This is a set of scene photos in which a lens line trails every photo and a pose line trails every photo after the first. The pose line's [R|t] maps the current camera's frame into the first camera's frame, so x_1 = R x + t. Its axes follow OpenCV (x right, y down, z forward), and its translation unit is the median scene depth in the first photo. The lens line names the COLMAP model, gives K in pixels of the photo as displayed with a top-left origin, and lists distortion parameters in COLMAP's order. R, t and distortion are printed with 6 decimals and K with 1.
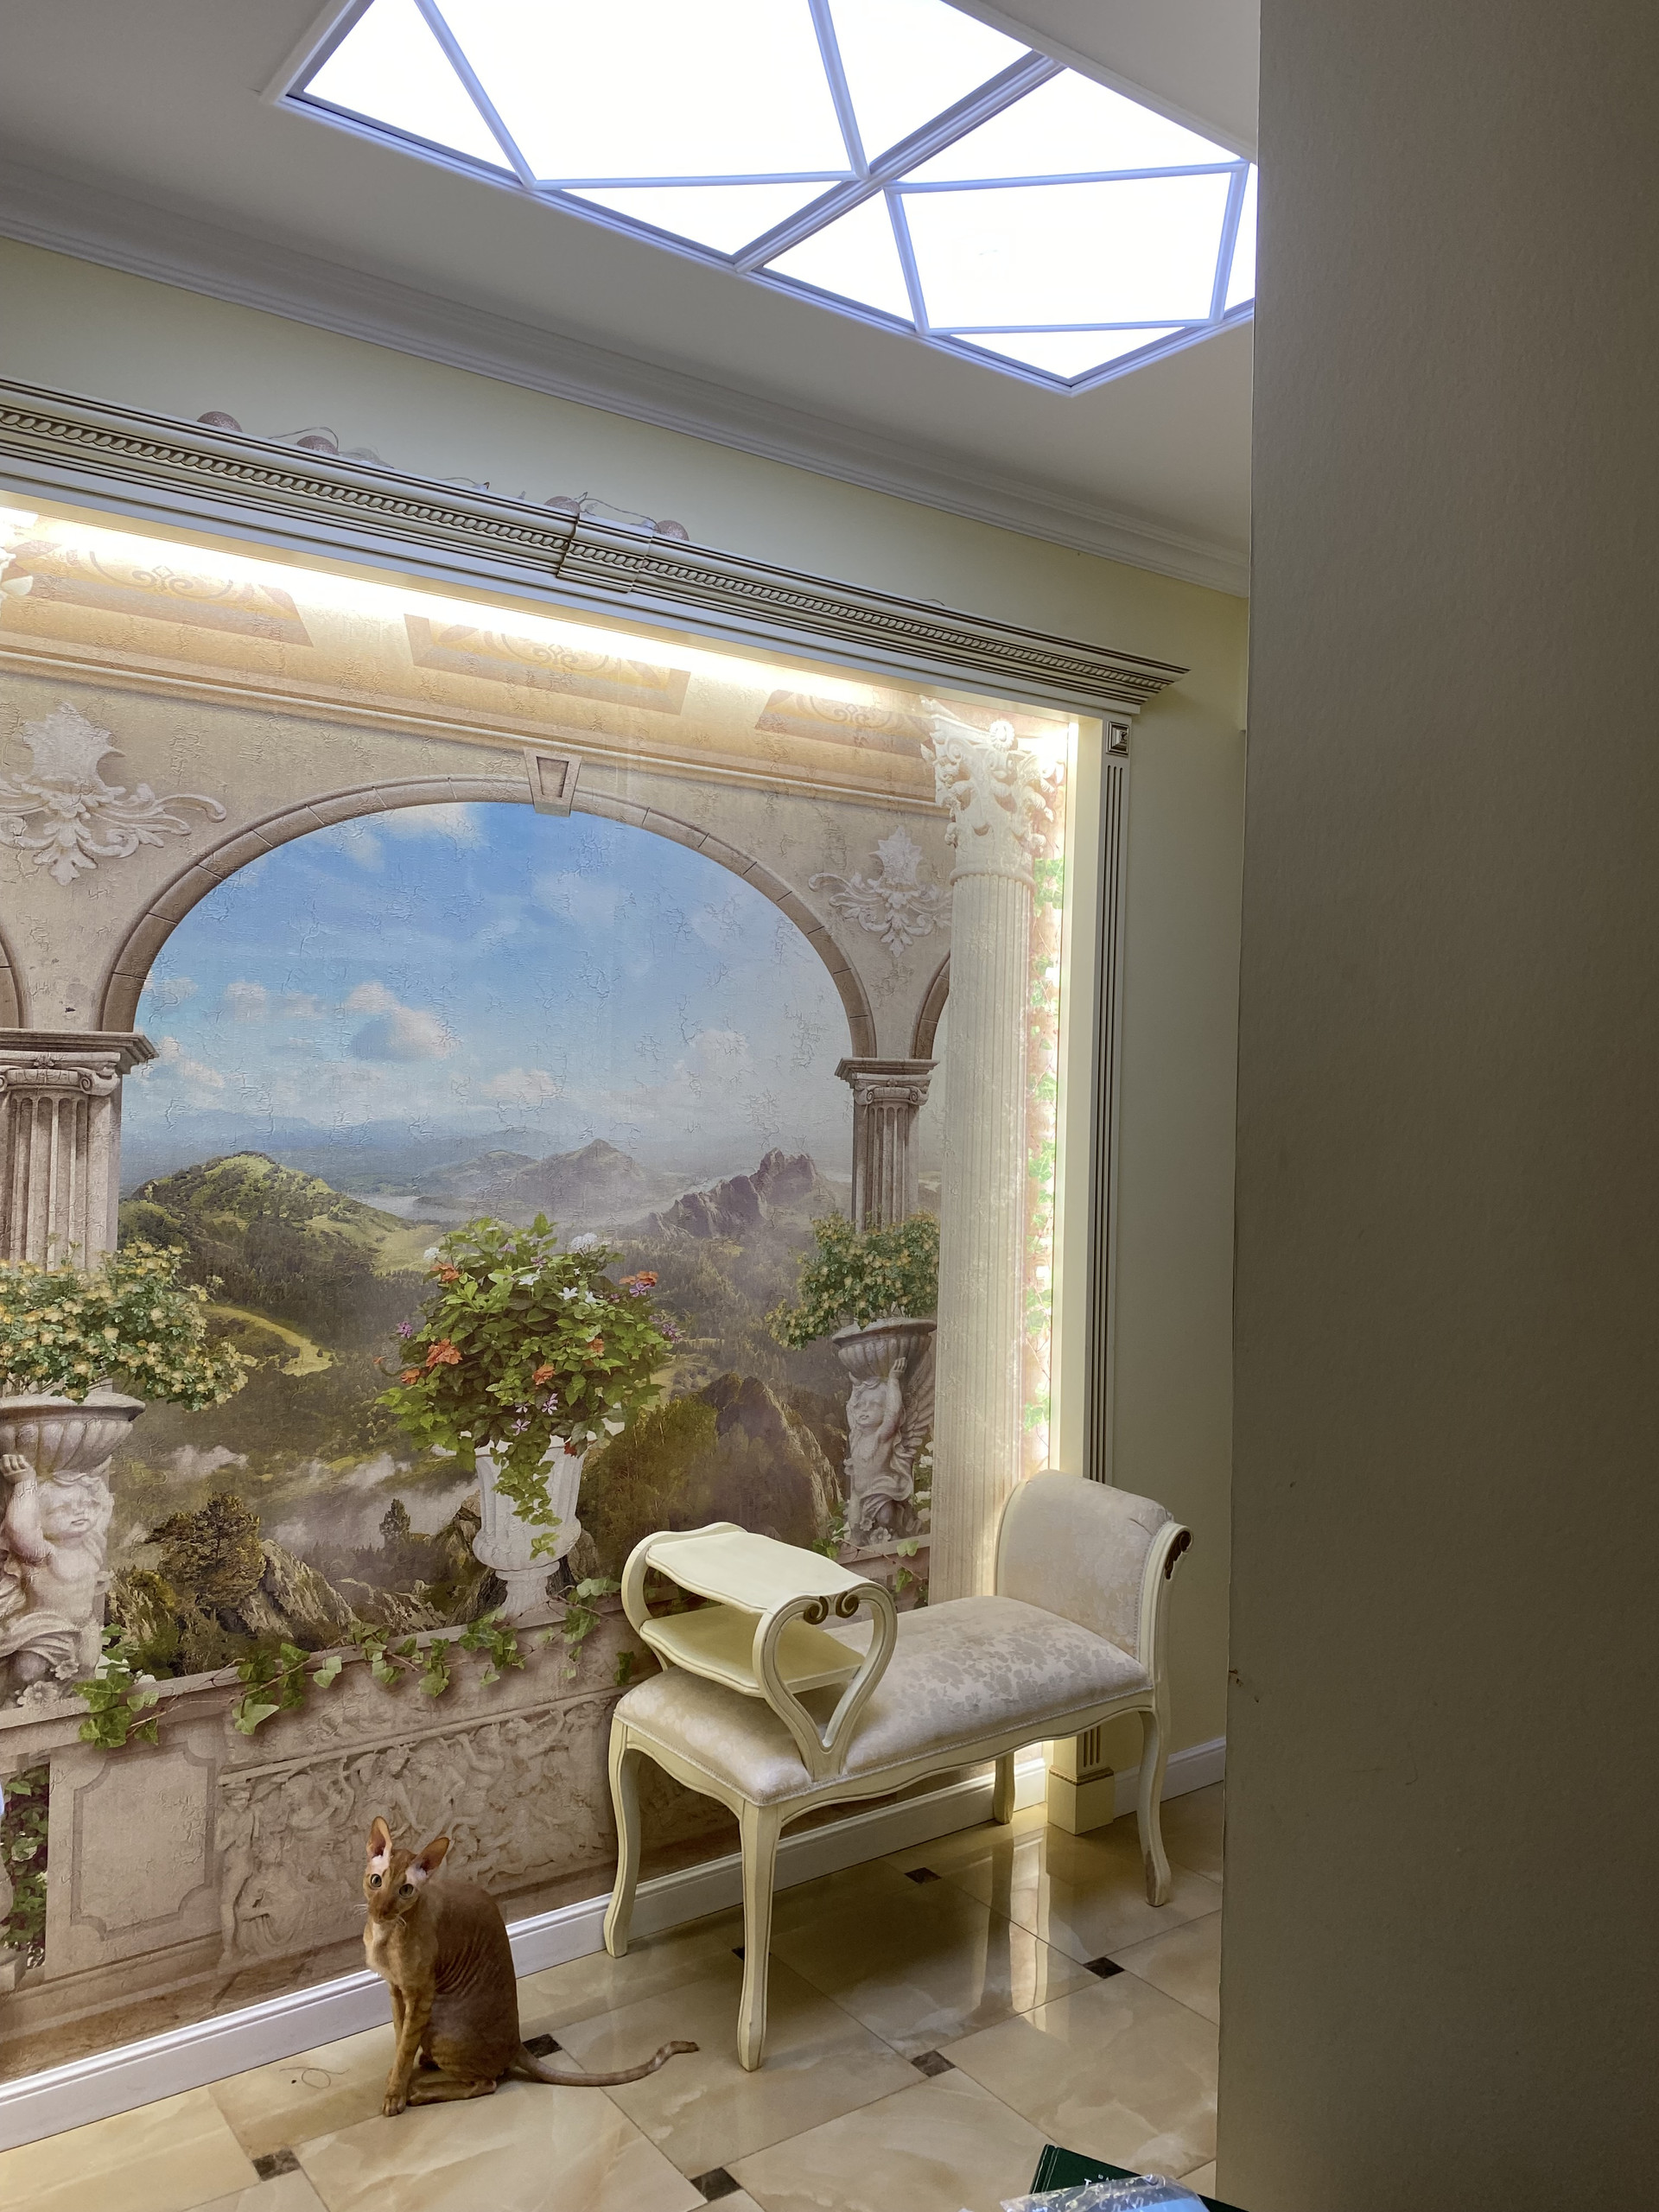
lens RADIAL K [[1685.4, 0, 862.4], [0, 1685.4, 1096.3], [0, 0, 1]] dist [0.188495, -0.504290]
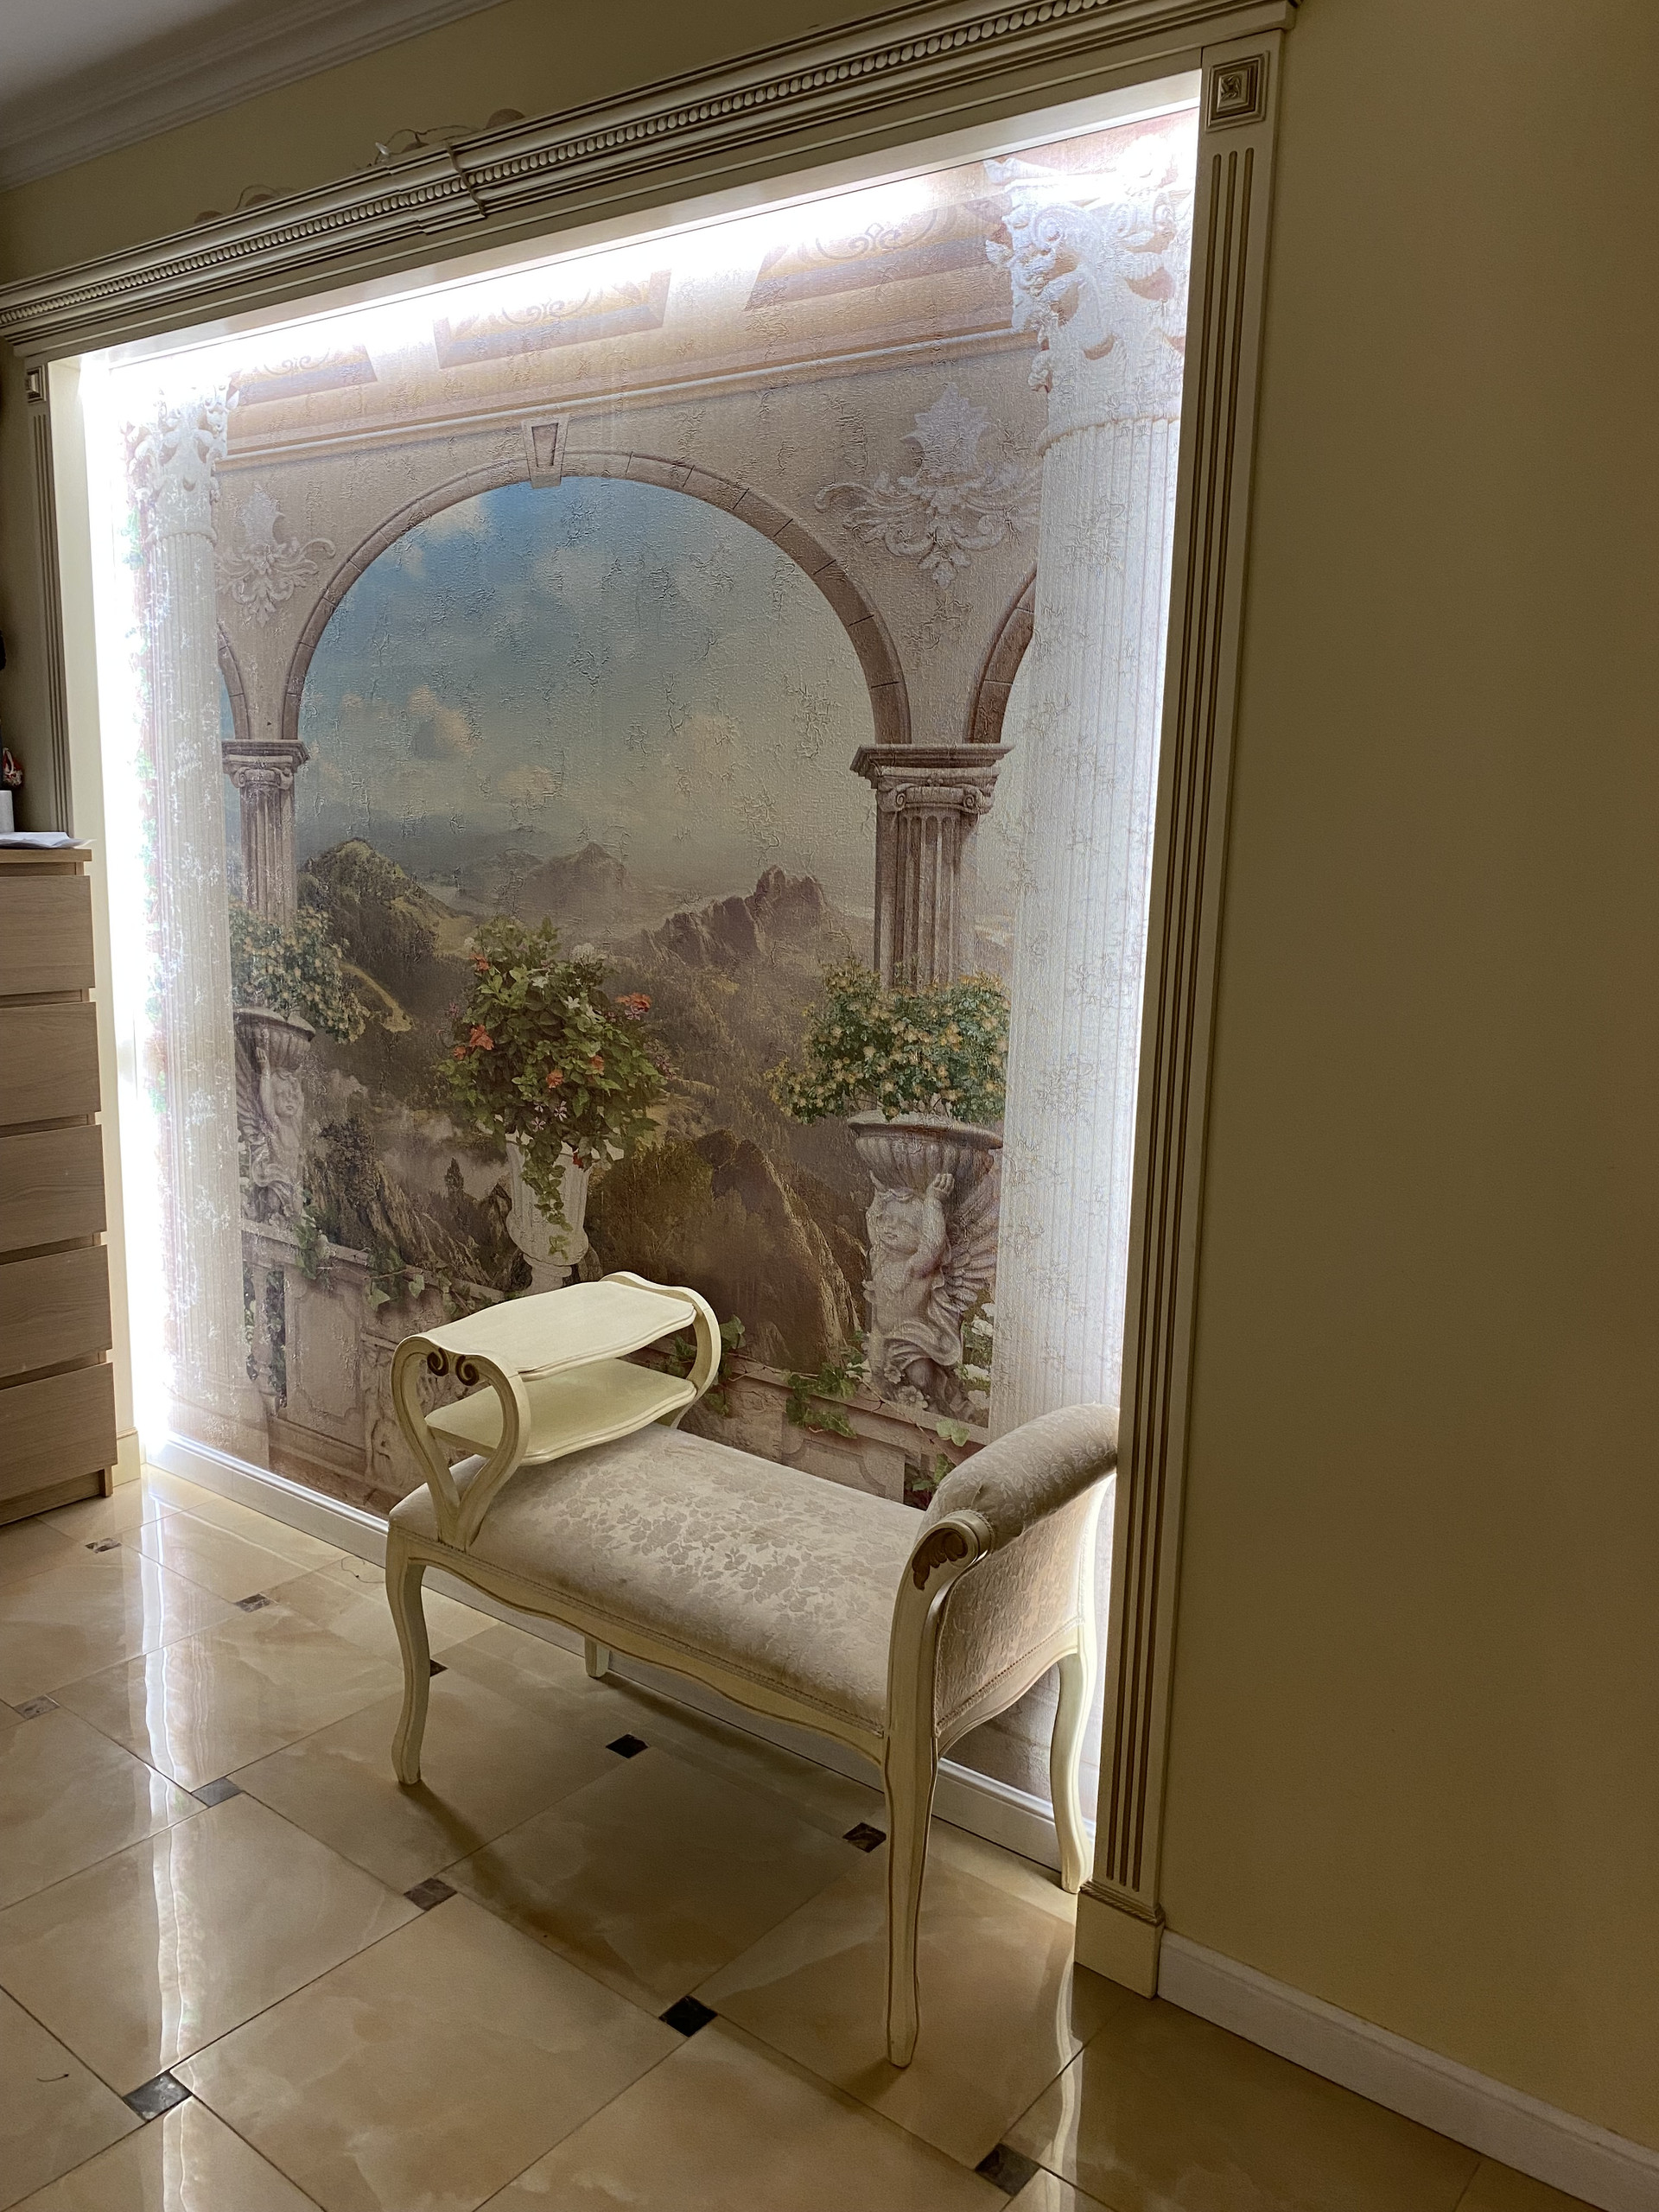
lens RADIAL K [[1685.4, 0, 862.4], [0, 1685.4, 1096.3], [0, 0, 1]] dist [0.188495, -0.504290]
pose [[0.255548, 0.150909, -0.954946, 0.763844], [-0.027812, 0.988481, 0.148766, 0.019194], [0.966396, -0.011458, 0.256802, 0.868057]]
